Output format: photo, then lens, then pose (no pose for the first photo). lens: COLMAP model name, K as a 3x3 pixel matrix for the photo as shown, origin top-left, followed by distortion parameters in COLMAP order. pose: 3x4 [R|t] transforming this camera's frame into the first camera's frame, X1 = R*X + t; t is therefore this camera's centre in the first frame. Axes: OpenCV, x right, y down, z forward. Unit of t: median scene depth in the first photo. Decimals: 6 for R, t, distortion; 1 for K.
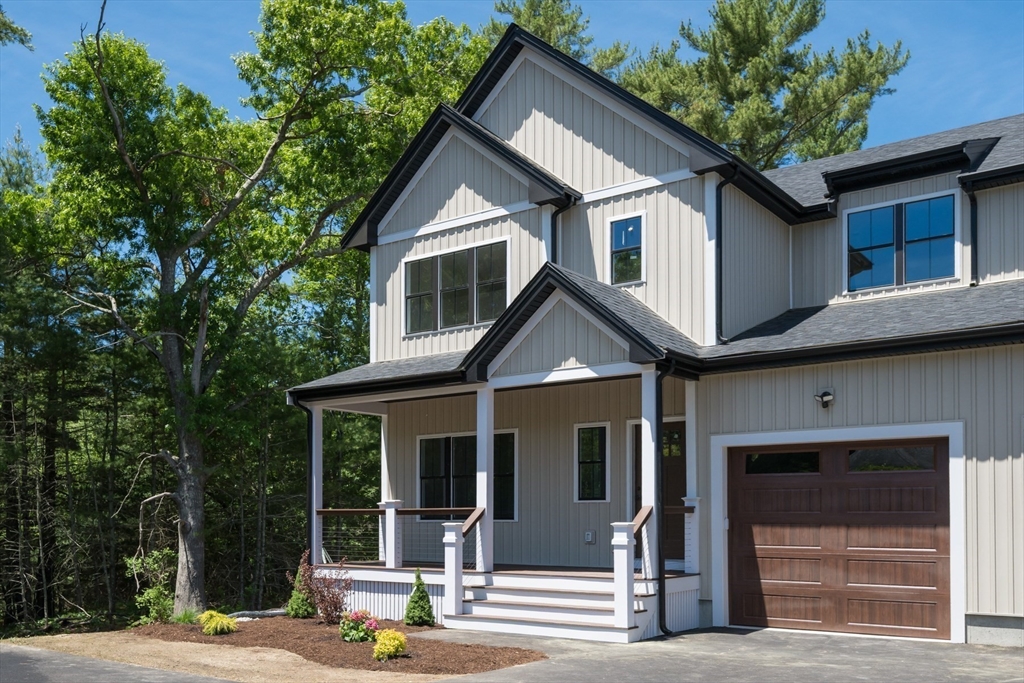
lens RADIAL K [[923.1, 0, 512.0], [0, 923.1, 341.5], [0, 0, 1]] dist [0.000563, -0.003636]
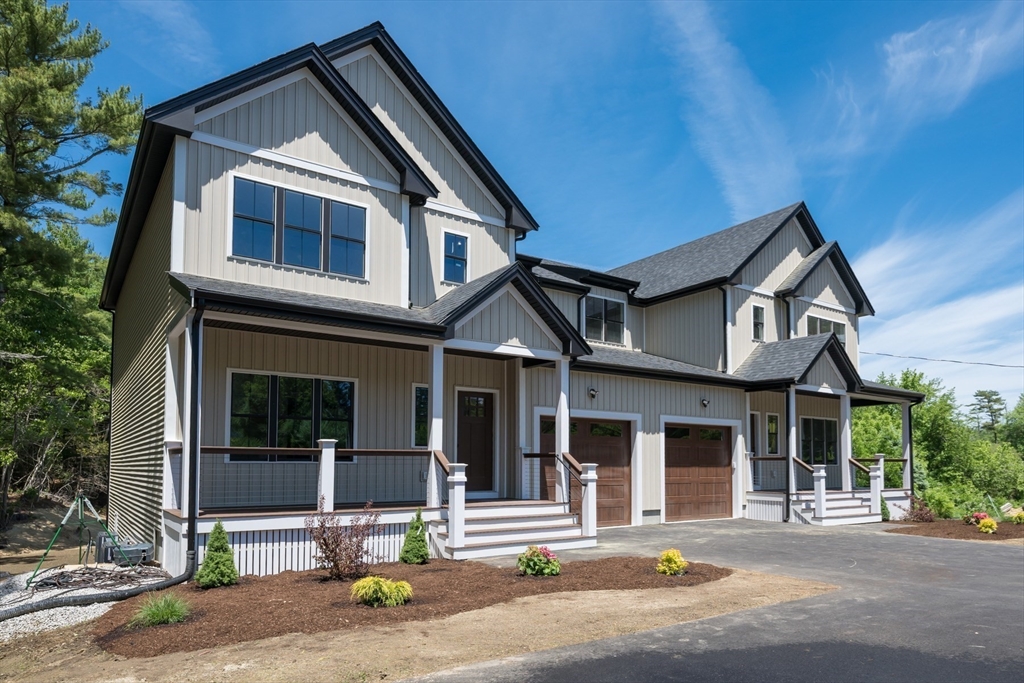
lens RADIAL K [[632.9, 0, 512.0], [0, 632.9, 341.5], [0, 0, 1]] dist [0.016134, -0.000336]
pose [[0.324454, 0.183998, 0.927833, -0.666345], [-0.180998, 0.974850, -0.130029, 0.120618], [-0.928423, -0.125747, 0.349598, 0.591411]]
